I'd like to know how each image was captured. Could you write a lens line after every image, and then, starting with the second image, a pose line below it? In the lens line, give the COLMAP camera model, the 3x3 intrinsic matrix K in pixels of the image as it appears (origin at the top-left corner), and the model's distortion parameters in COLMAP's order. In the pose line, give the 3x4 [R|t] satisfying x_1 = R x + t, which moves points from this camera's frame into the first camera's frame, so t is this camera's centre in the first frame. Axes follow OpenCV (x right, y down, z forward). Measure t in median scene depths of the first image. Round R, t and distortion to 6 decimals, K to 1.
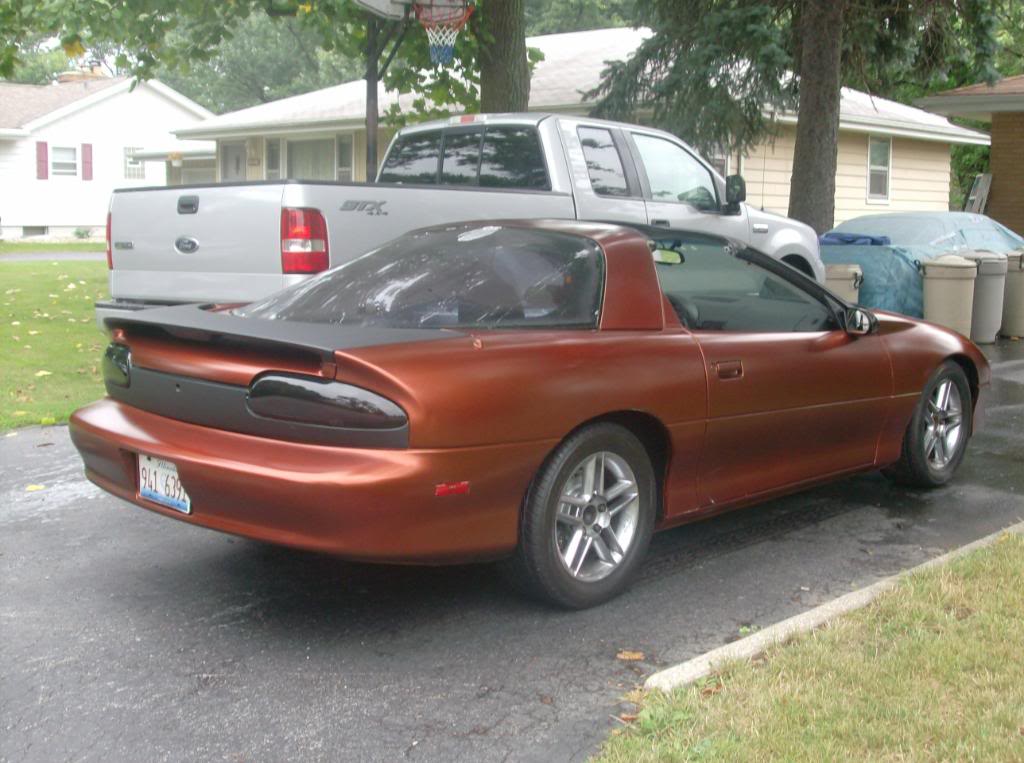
lens RADIAL K [[1458.0, 0, 541.9], [0, 1458.0, 382.2], [0, 0, 1]] dist [-0.150498, 0.134799]
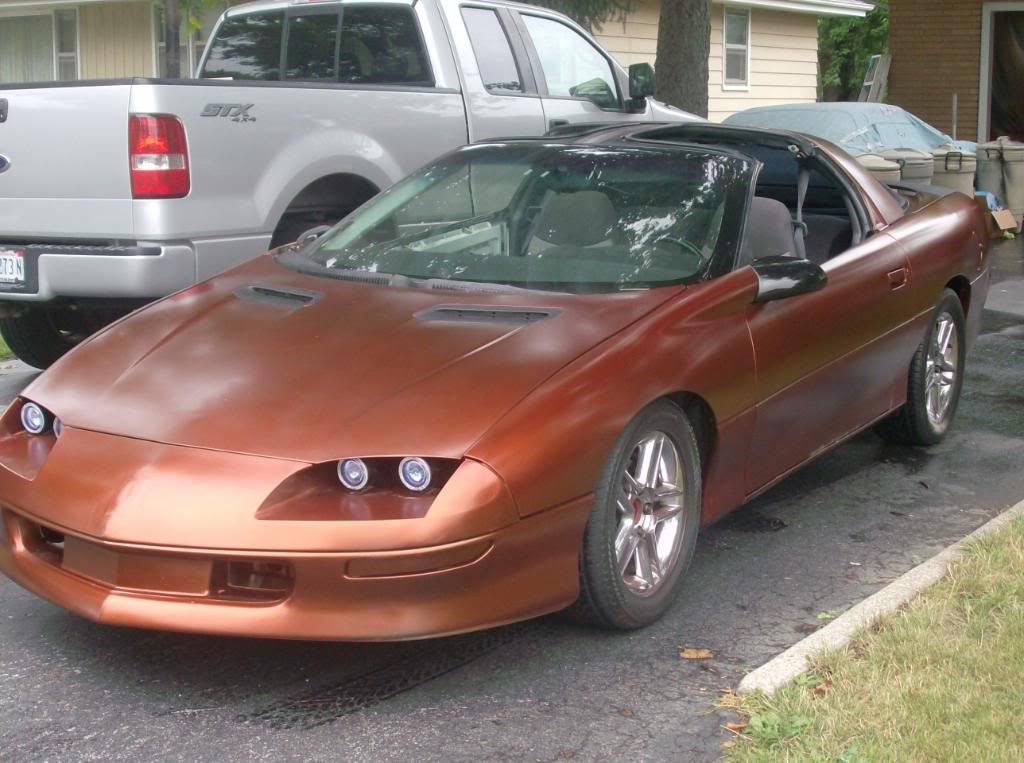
lens RADIAL K [[1830.4, 0, 512.0], [0, 1830.4, 381.5], [0, 0, 1]] dist [-0.060375, -0.239395]
pose [[0.986932, -0.034835, 0.157328, -0.134745], [0.028861, 0.998779, 0.040098, -0.009288], [-0.158533, -0.035034, 0.986732, -0.012875]]
